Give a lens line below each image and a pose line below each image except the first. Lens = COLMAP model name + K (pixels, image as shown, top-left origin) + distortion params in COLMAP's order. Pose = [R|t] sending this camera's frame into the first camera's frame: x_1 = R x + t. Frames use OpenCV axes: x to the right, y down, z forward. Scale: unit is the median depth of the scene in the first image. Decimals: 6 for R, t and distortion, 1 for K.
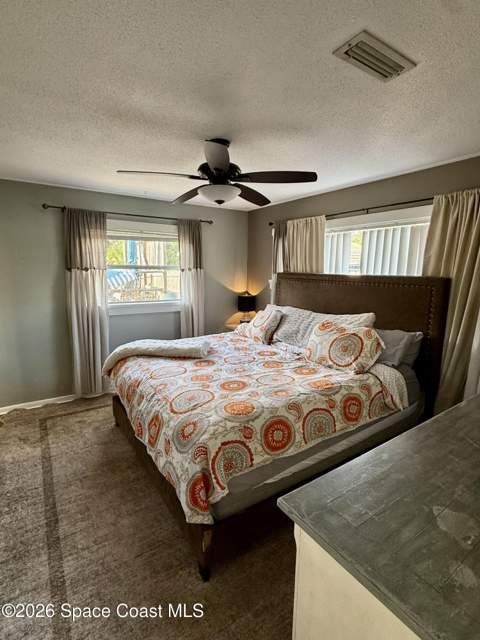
lens RADIAL K [[315.4, 0, 240.0], [0, 315.4, 320.0], [0, 0, 1]] dist [0.000337, -0.000218]
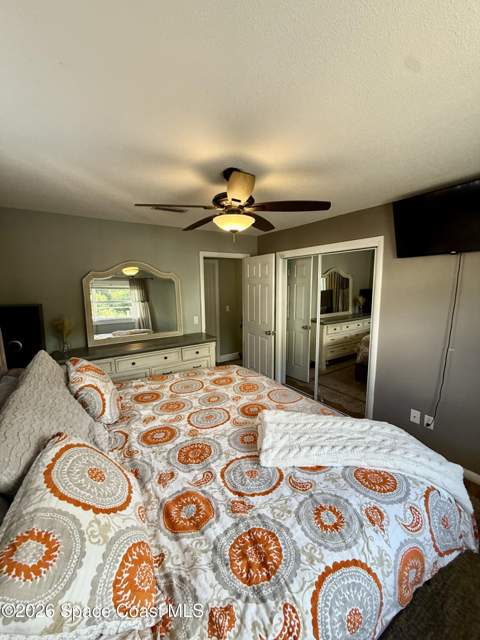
lens RADIAL K [[255.7, 0, 241.9], [0, 255.7, 319.8], [0, 0, 1]] dist [-0.000806, -0.000216]
pose [[-0.999941, -0.003202, 0.010381, -0.083152], [0.000062, 0.953897, 0.300134, -0.268004], [-0.010863, 0.300116, -0.953841, 1.479502]]
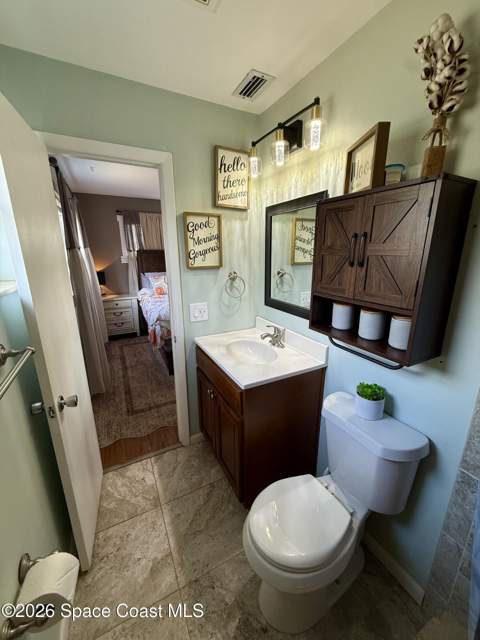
lens RADIAL K [[255.7, 0, 241.9], [0, 255.7, 319.8], [0, 0, 1]] dist [-0.000806, -0.000216]
pose [[0.093652, -0.262007, 0.960511, -1.462497], [0.165595, 0.955412, 0.244470, -0.083674], [-0.981737, 0.136161, 0.132863, 0.652588]]
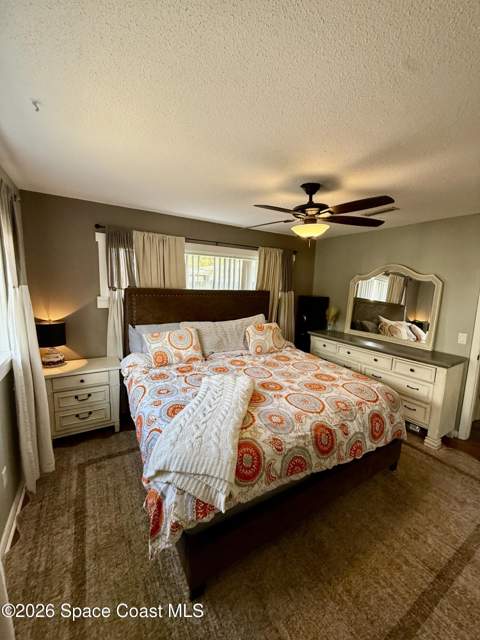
lens RADIAL K [[255.7, 0, 241.9], [0, 255.7, 319.8], [0, 0, 1]] dist [-0.000806, -0.000216]
pose [[0.040824, -0.152846, 0.987406, -0.834150], [0.129145, 0.980748, 0.146476, -0.187381], [-0.990785, 0.121539, 0.059777, 0.965697]]
